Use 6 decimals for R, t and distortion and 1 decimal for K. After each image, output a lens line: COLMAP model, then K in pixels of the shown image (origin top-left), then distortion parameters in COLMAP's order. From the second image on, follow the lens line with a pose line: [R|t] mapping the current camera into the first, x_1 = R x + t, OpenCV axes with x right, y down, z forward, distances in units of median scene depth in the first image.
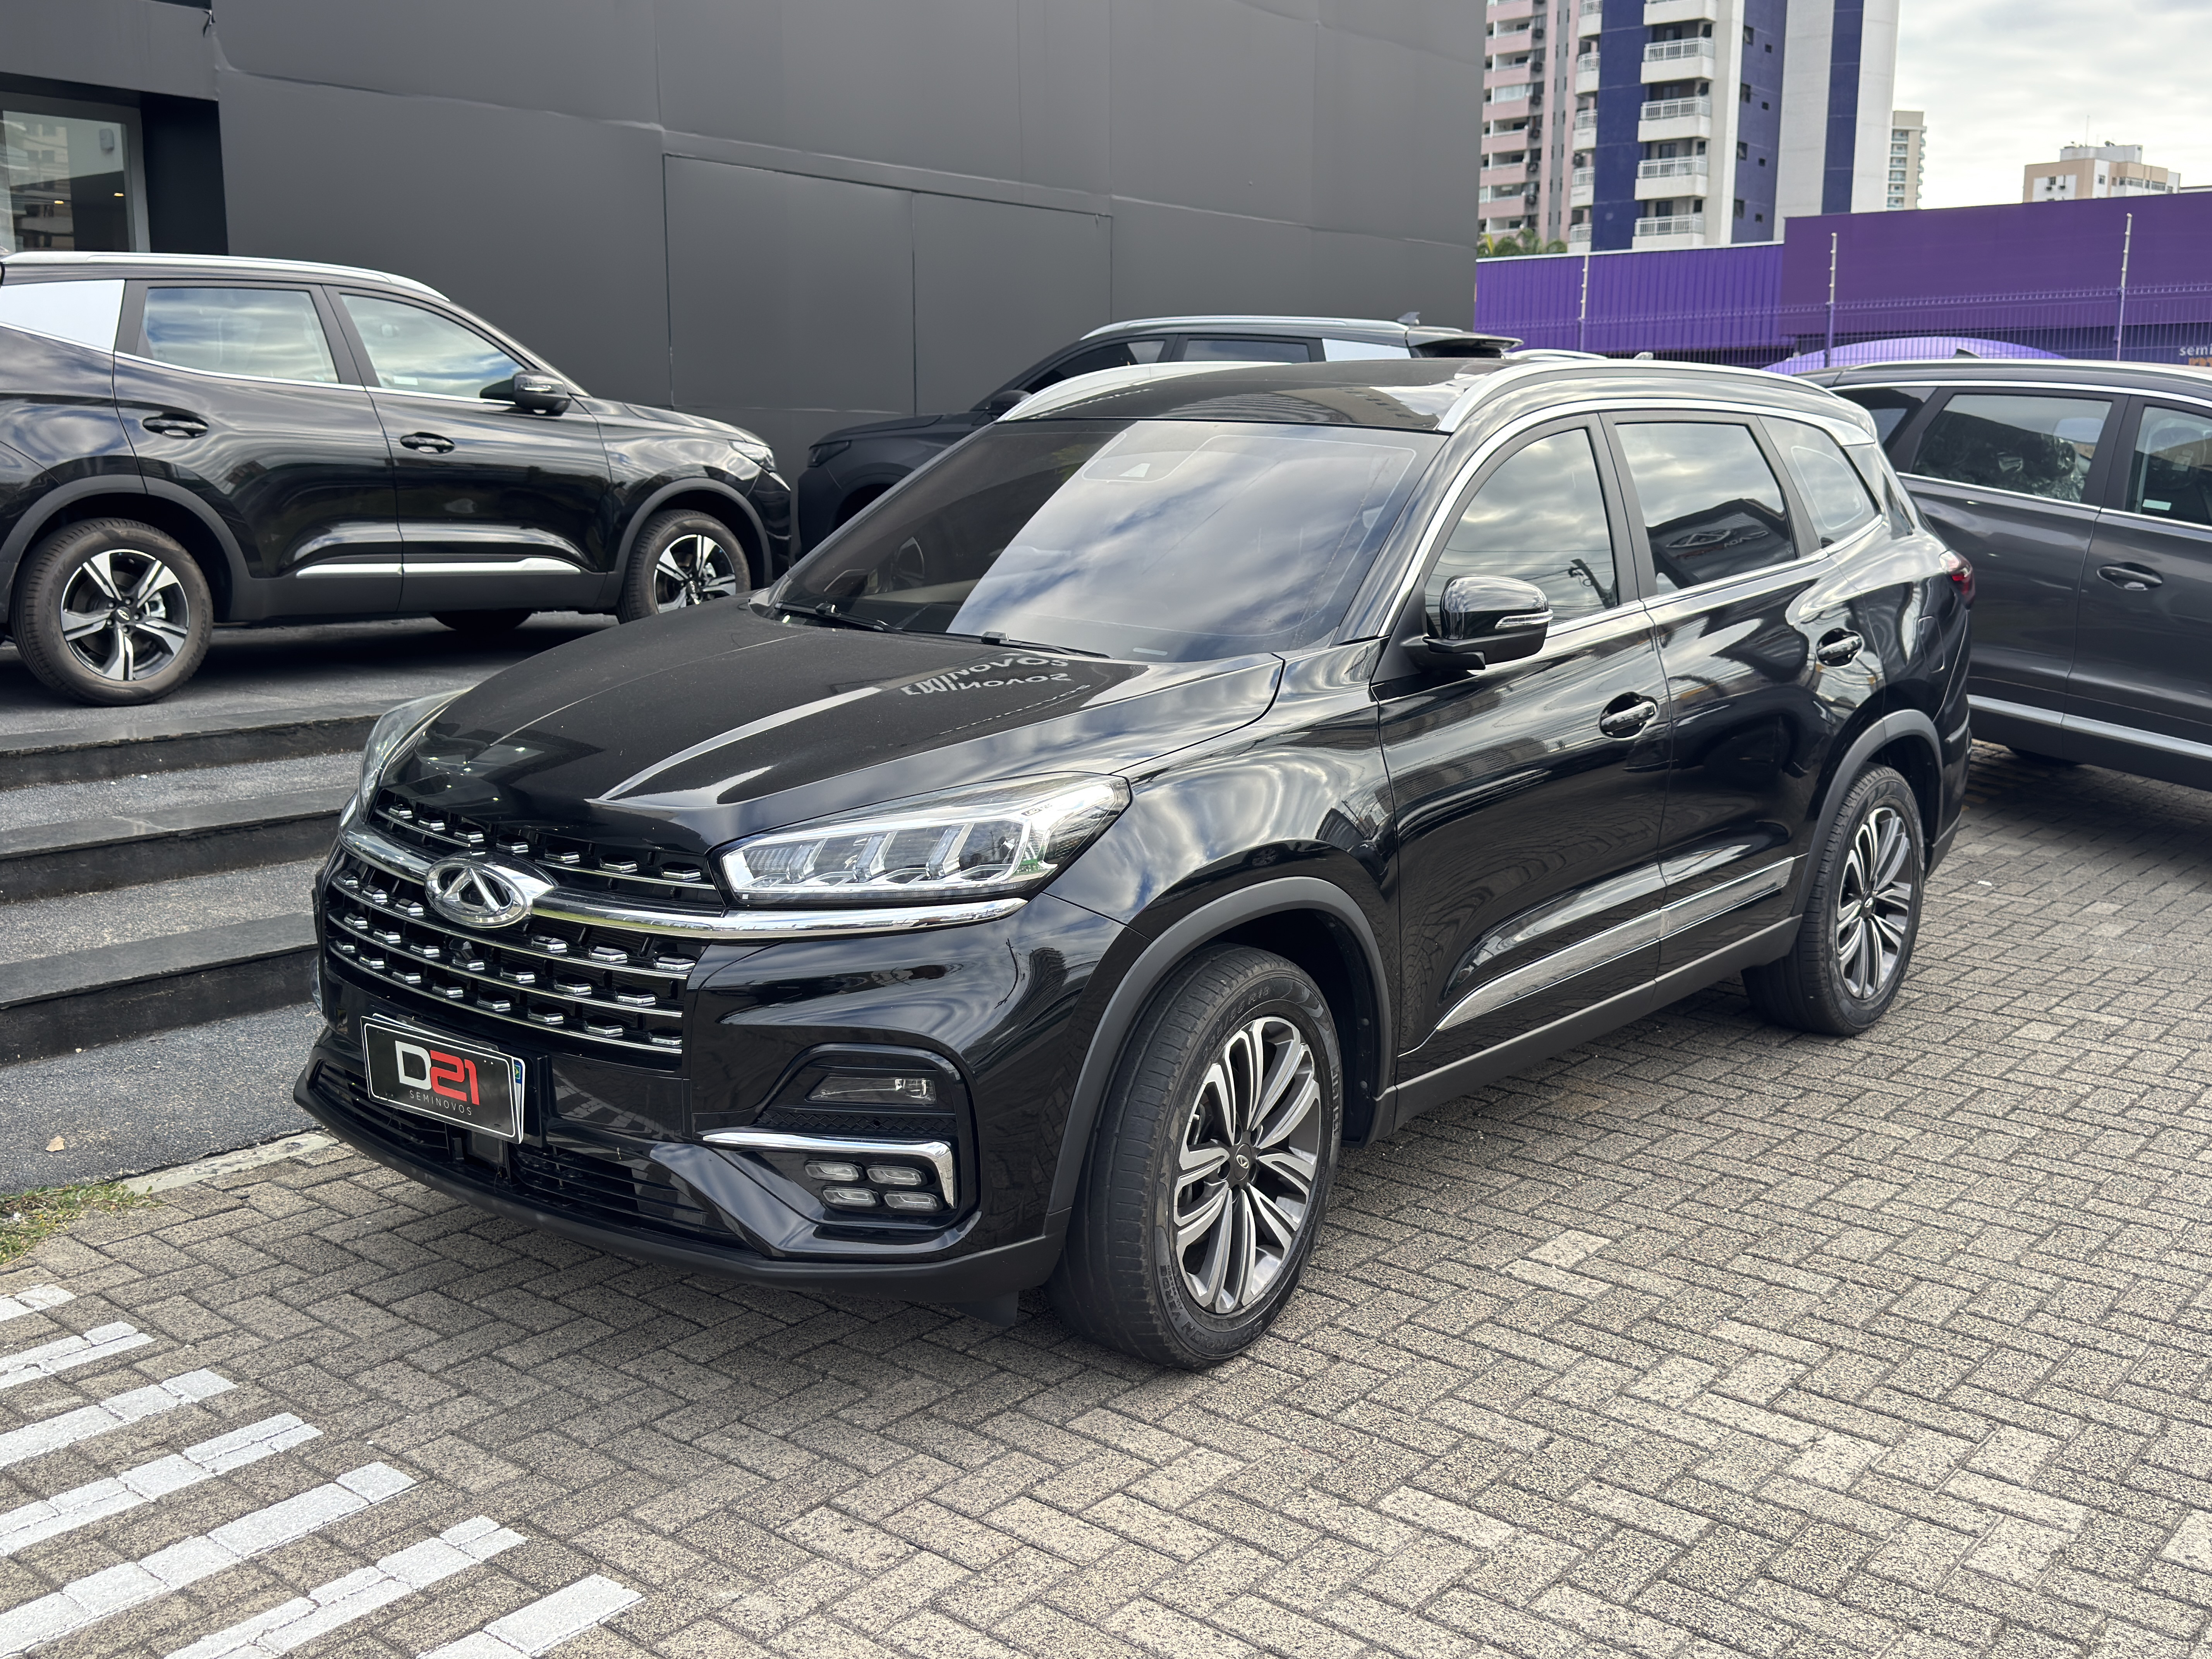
lens RADIAL K [[2174.2, 0, 1106.0], [0, 2174.2, 829.5], [0, 0, 1]] dist [0.198899, -0.413055]
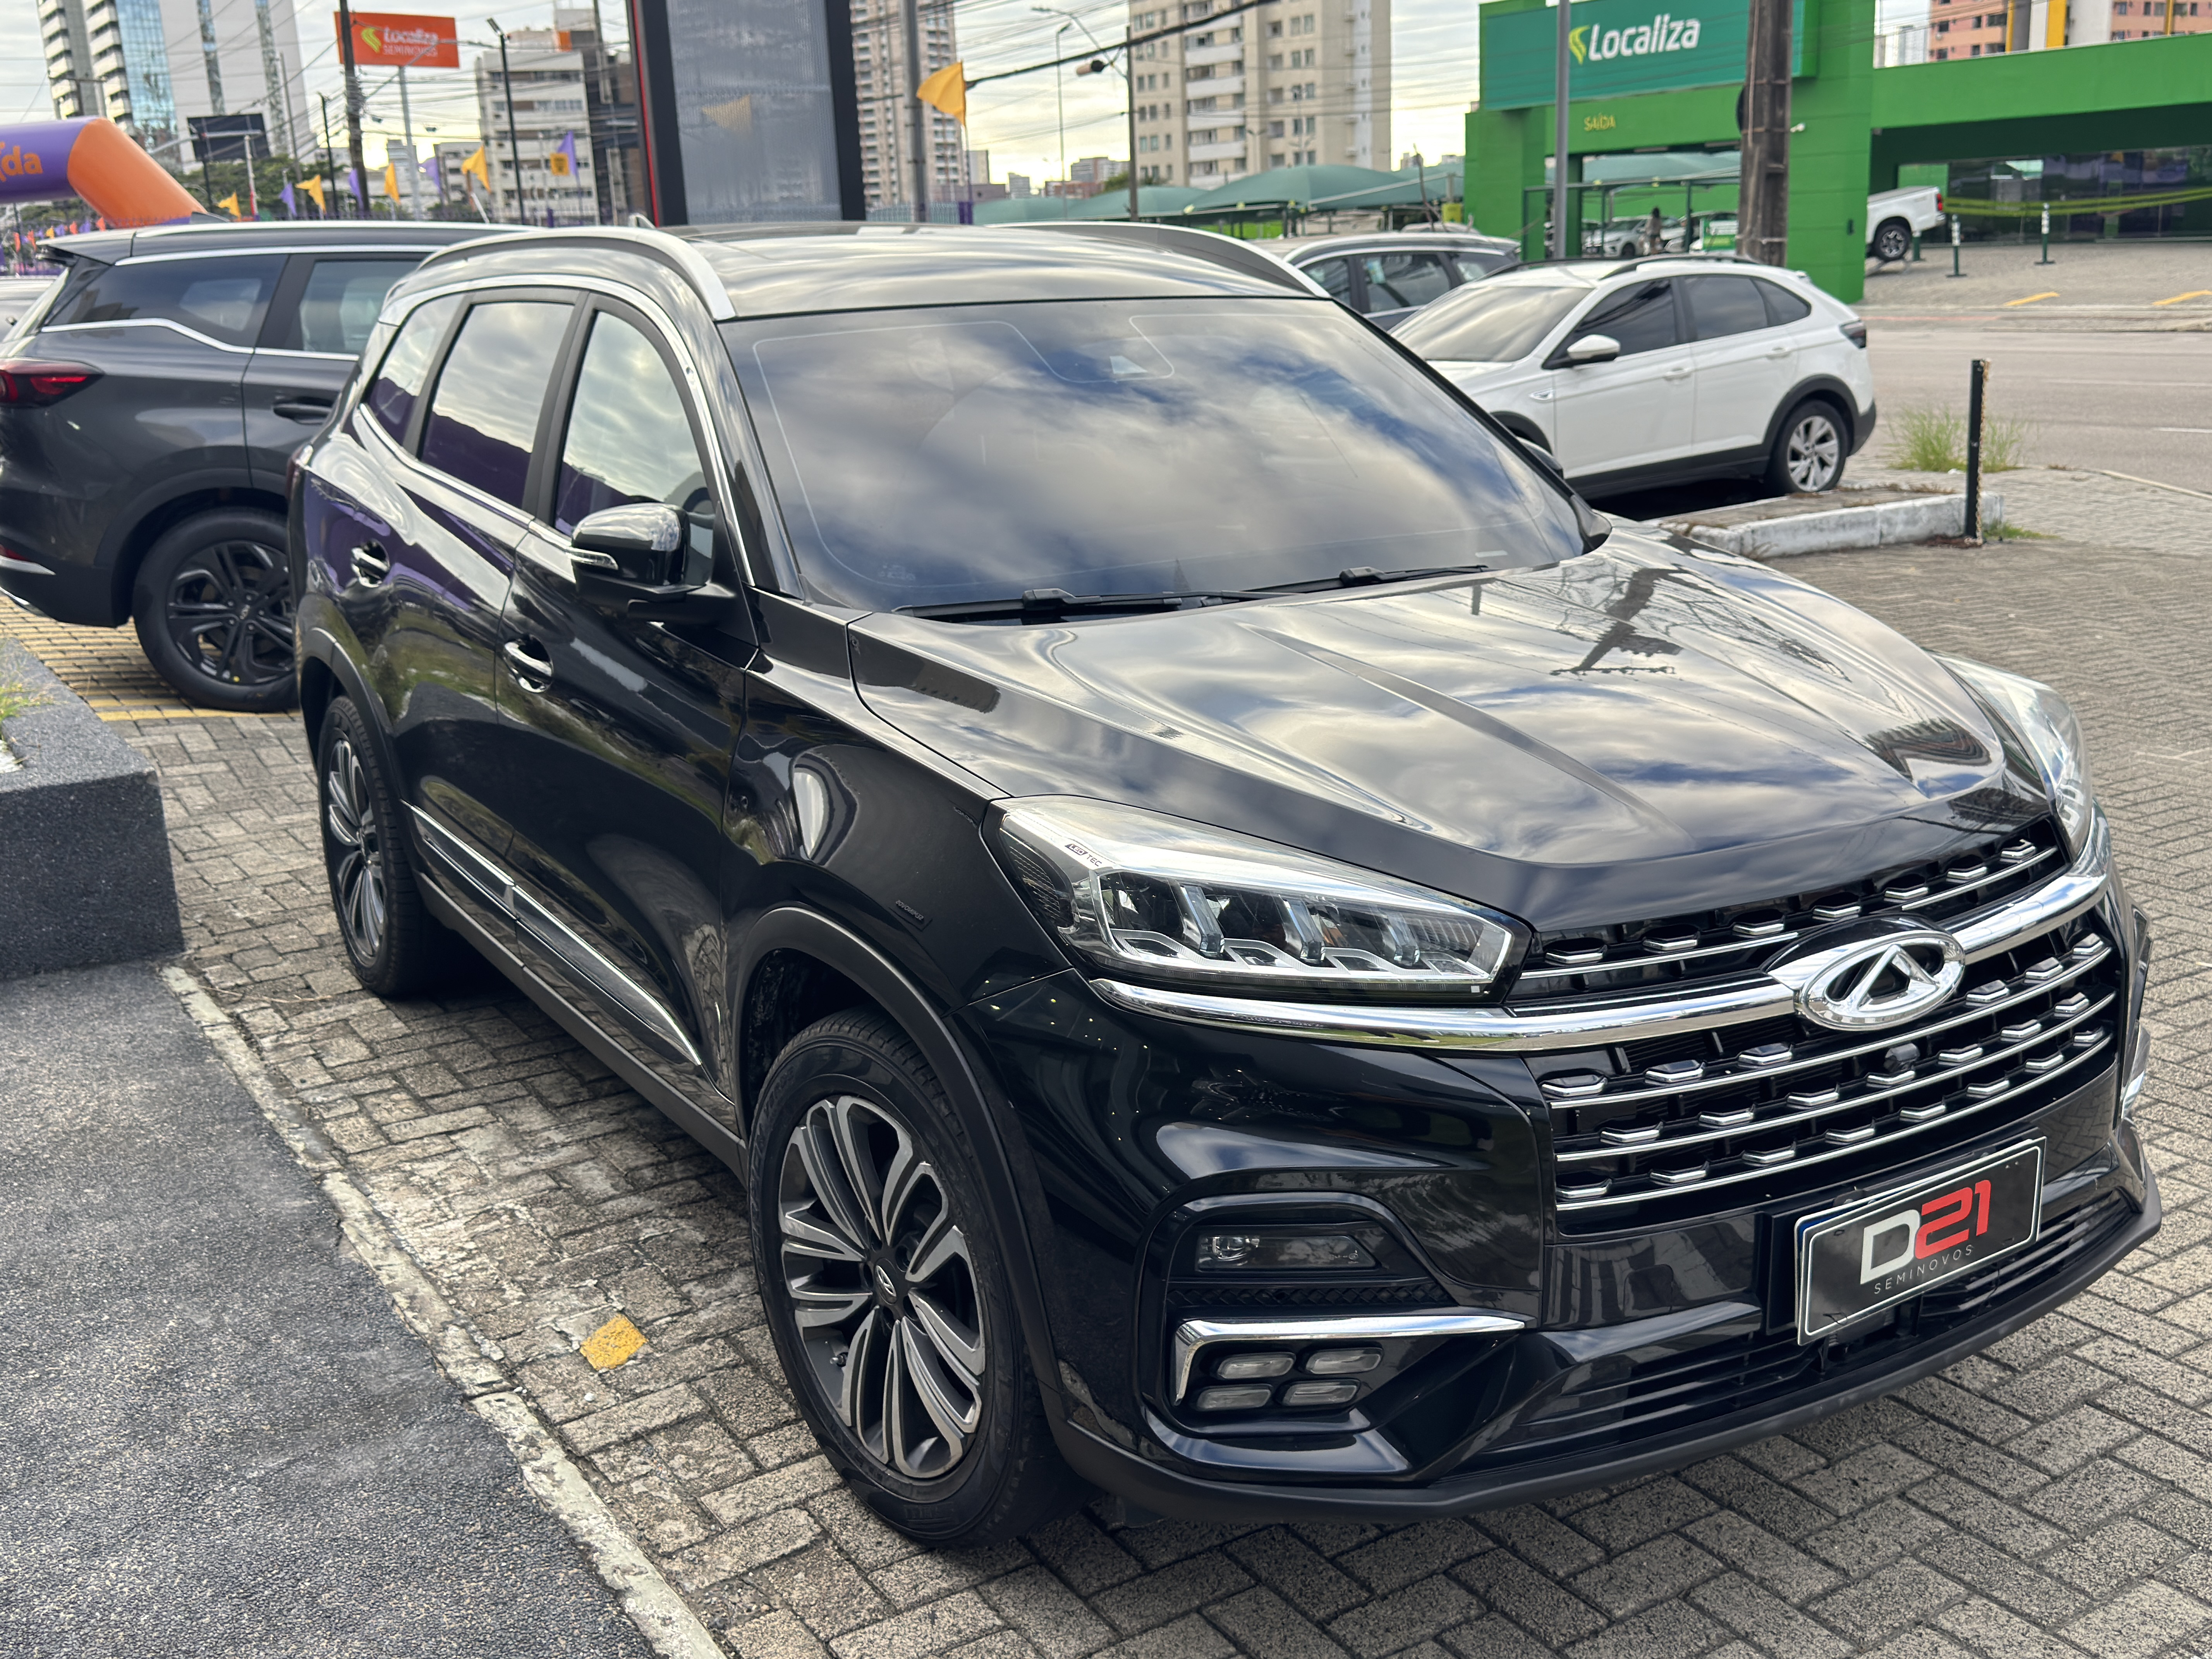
lens RADIAL K [[2174.2, 0, 1106.0], [0, 2174.2, 829.5], [0, 0, 1]] dist [0.198899, -0.413055]
pose [[0.304096, -0.259660, 0.916571, -0.997451], [0.207099, 0.957145, 0.202444, -0.213946], [-0.929858, 0.128258, 0.344839, 0.964416]]
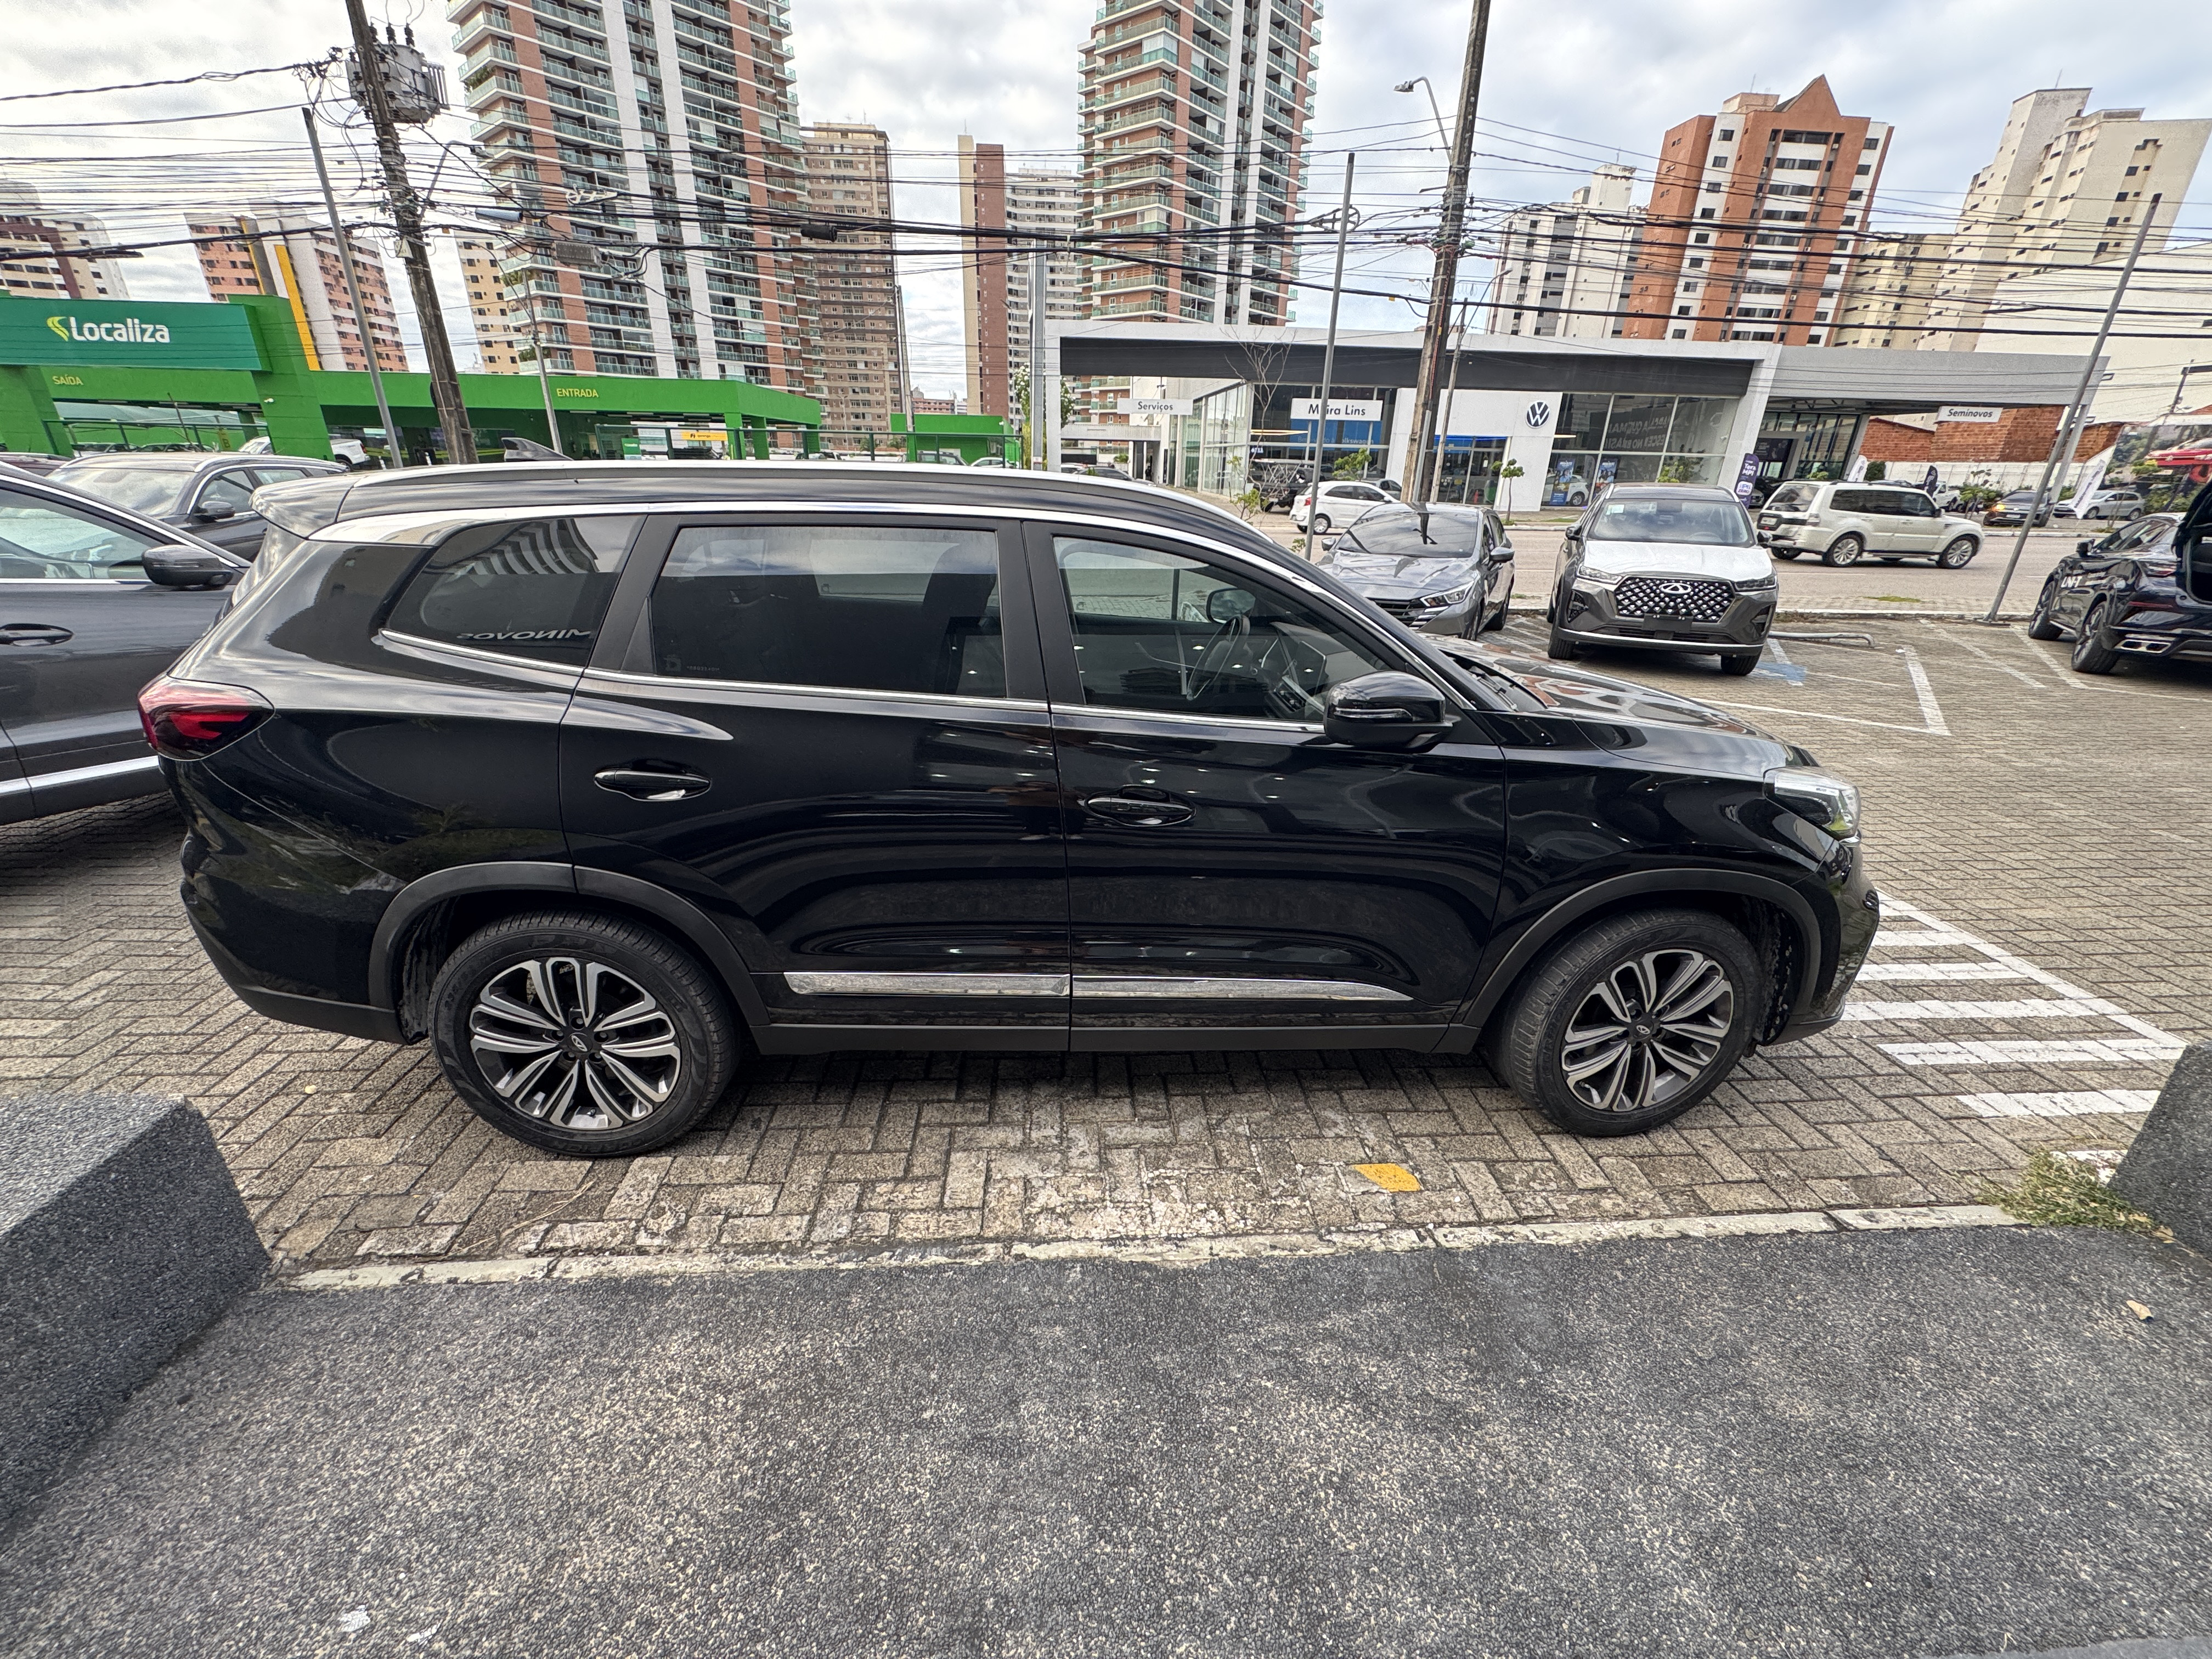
lens RADIAL K [[882.0, 0, 1106.0], [0, 882.0, 829.5], [0, 0, 1]] dist [-0.000538, -0.000436]
pose [[-0.686005, -0.295074, 0.665077, -0.455358], [0.109750, 0.861651, 0.495492, -0.403496], [-0.719272, 0.412902, -0.558713, 1.915161]]
